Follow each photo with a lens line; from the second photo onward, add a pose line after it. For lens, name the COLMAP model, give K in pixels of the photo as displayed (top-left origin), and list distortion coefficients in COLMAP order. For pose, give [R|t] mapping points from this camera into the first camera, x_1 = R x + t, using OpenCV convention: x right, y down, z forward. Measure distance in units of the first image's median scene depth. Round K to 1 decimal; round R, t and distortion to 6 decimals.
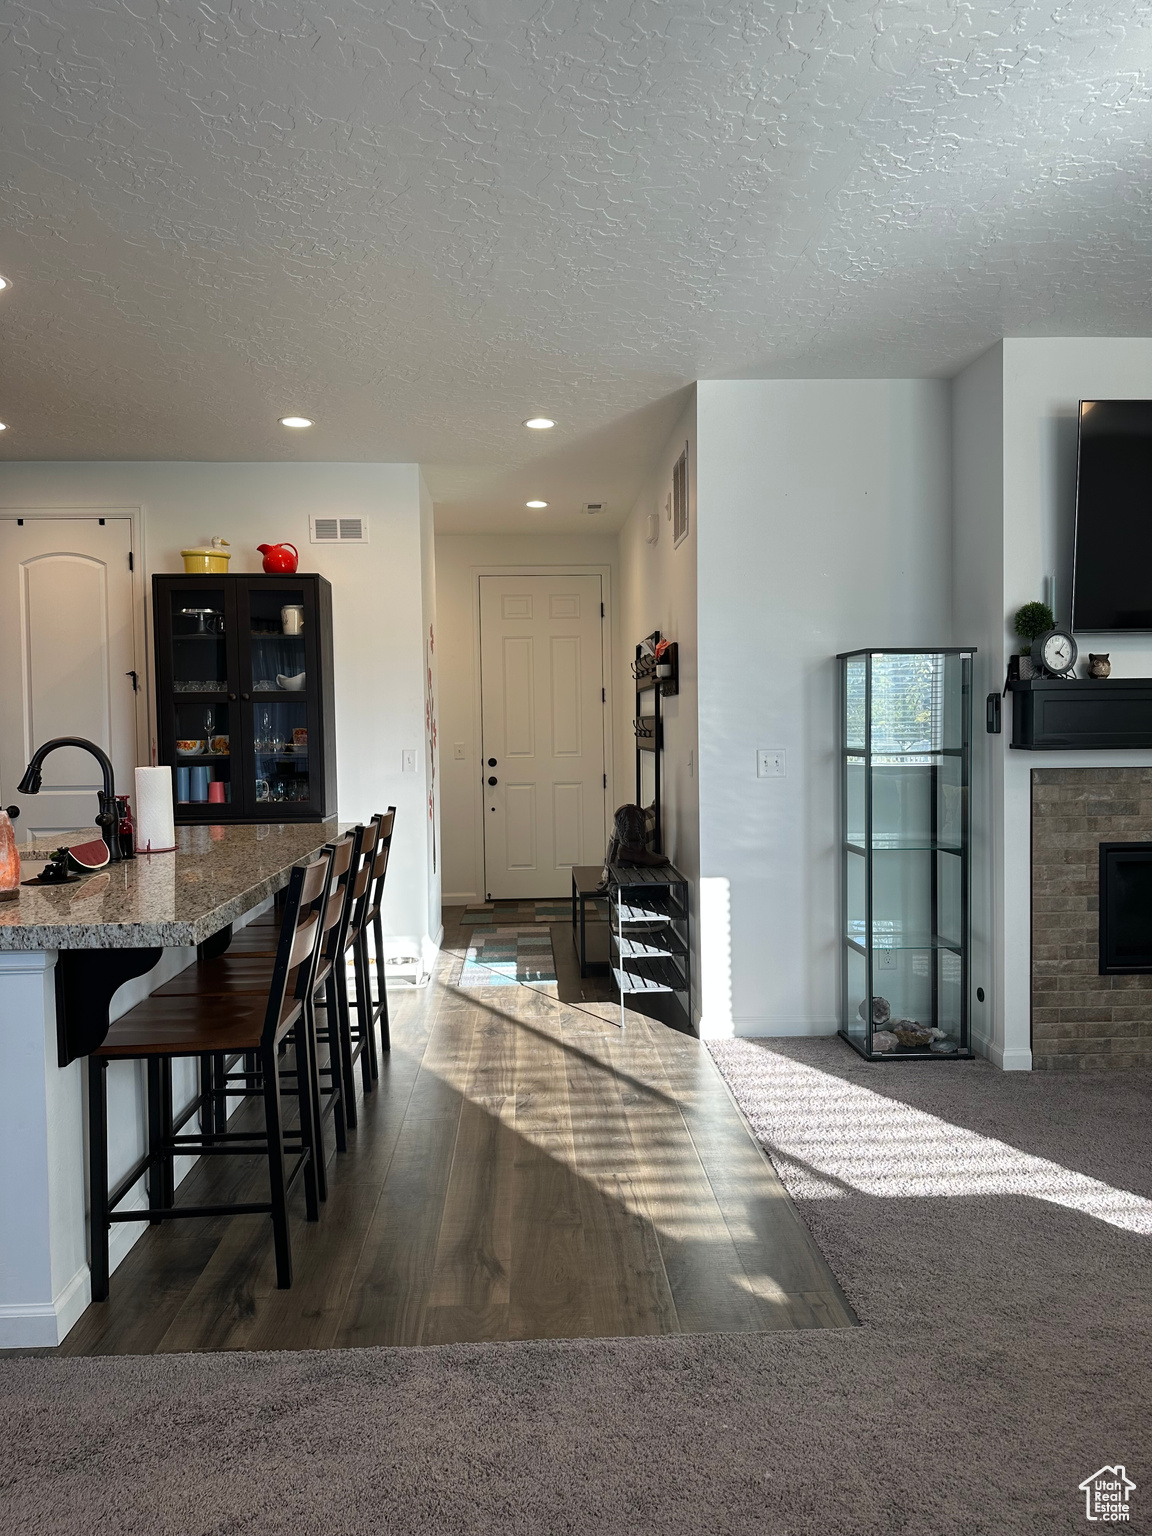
lens RADIAL K [[1076.9, 0, 578.5], [0, 1076.9, 755.4], [0, 0, 1]] dist [0.001569, -0.001701]
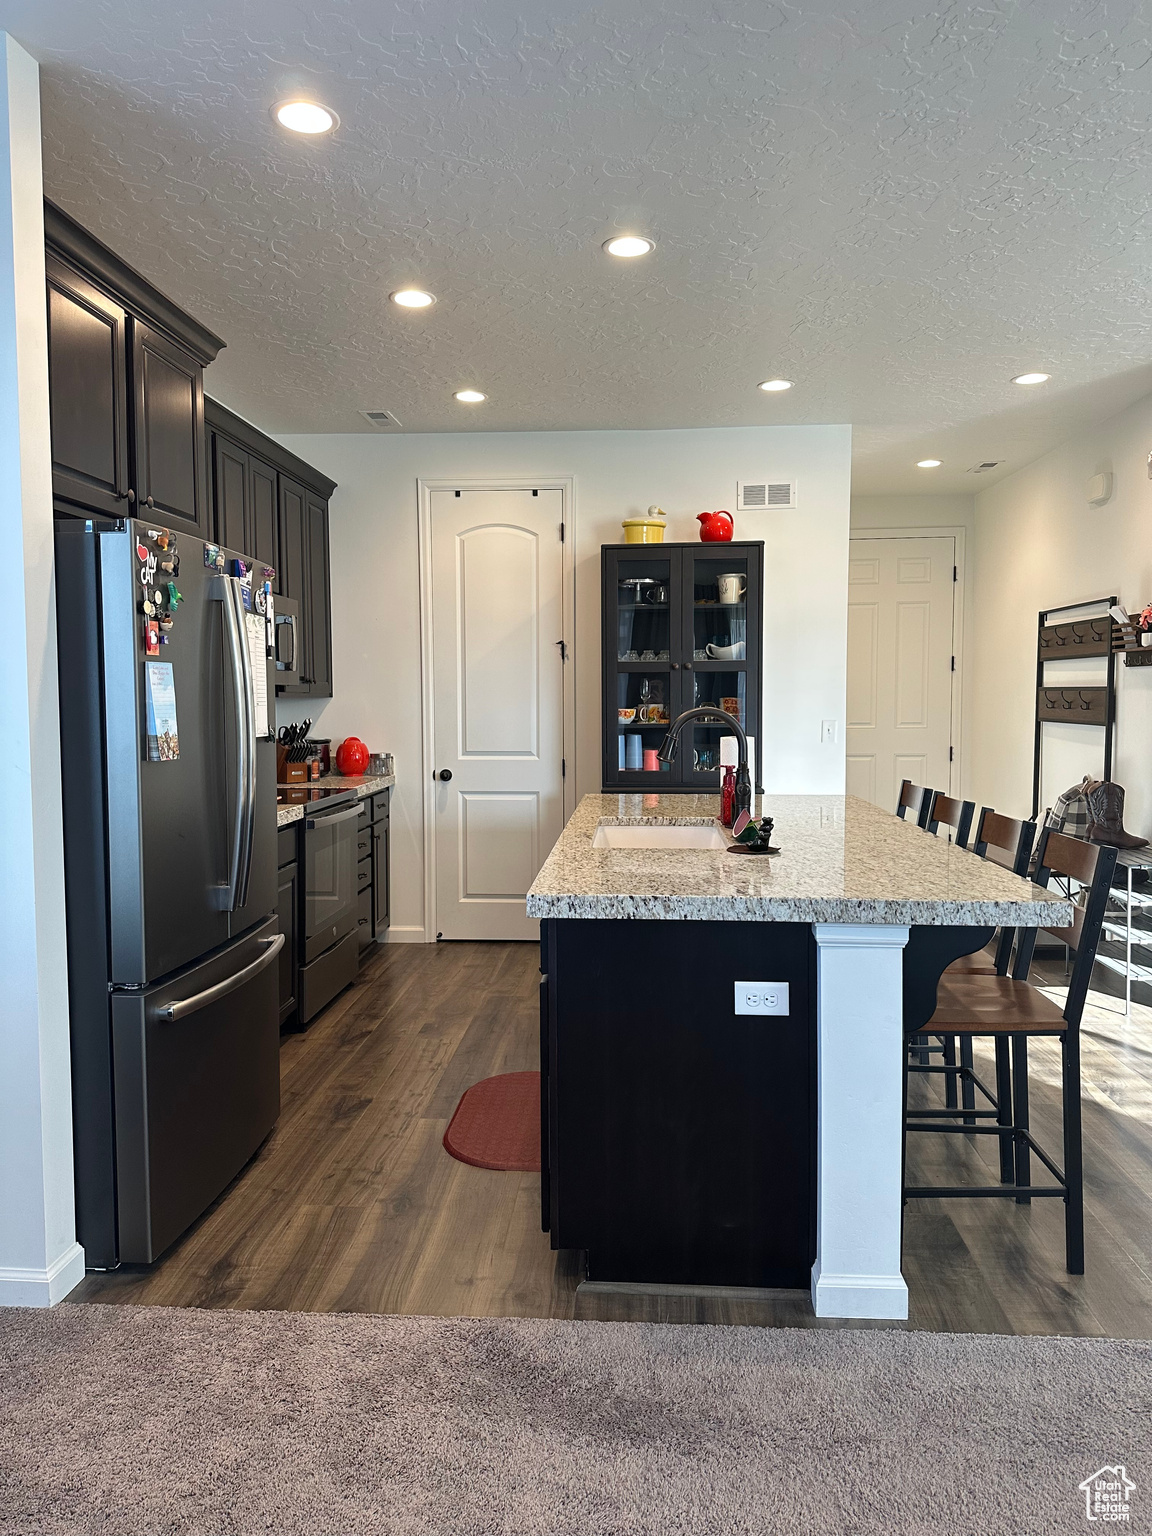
lens RADIAL K [[1065.7, 0, 576.0], [0, 1065.7, 768.0], [0, 0, 1]] dist [0.113213, -0.139424]
pose [[0.990846, 0.016780, -0.133950, -0.272260], [-0.010947, 0.998964, 0.044161, -0.002083], [0.134552, -0.042290, 0.990004, -0.009901]]
